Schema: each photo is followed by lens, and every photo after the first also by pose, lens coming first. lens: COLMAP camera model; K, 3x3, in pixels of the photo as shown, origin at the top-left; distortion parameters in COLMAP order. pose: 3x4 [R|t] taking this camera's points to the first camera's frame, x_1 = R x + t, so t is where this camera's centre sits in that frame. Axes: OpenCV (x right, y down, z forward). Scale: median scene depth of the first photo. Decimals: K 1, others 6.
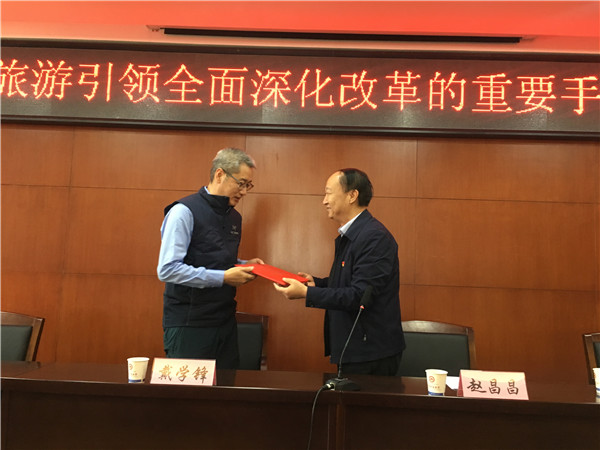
lens RADIAL K [[518.1, 0, 298.8], [0, 518.1, 225.4], [0, 0, 1]] dist [0.086905, -0.090528]
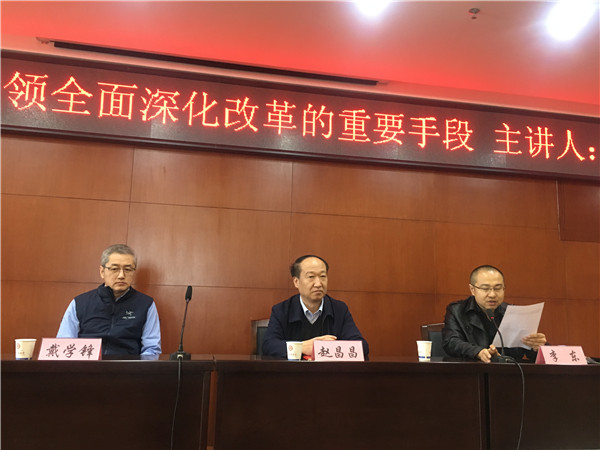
lens RADIAL K [[518.1, 0, 300.5], [0, 518.1, 225.4], [0, 0, 1]] dist [0.086905, -0.090528]
pose [[0.976426, 0.024145, 0.214498, 0.004566], [-0.013073, 0.998515, -0.052889, 0.036175], [-0.215456, 0.048838, 0.975292, -0.103002]]
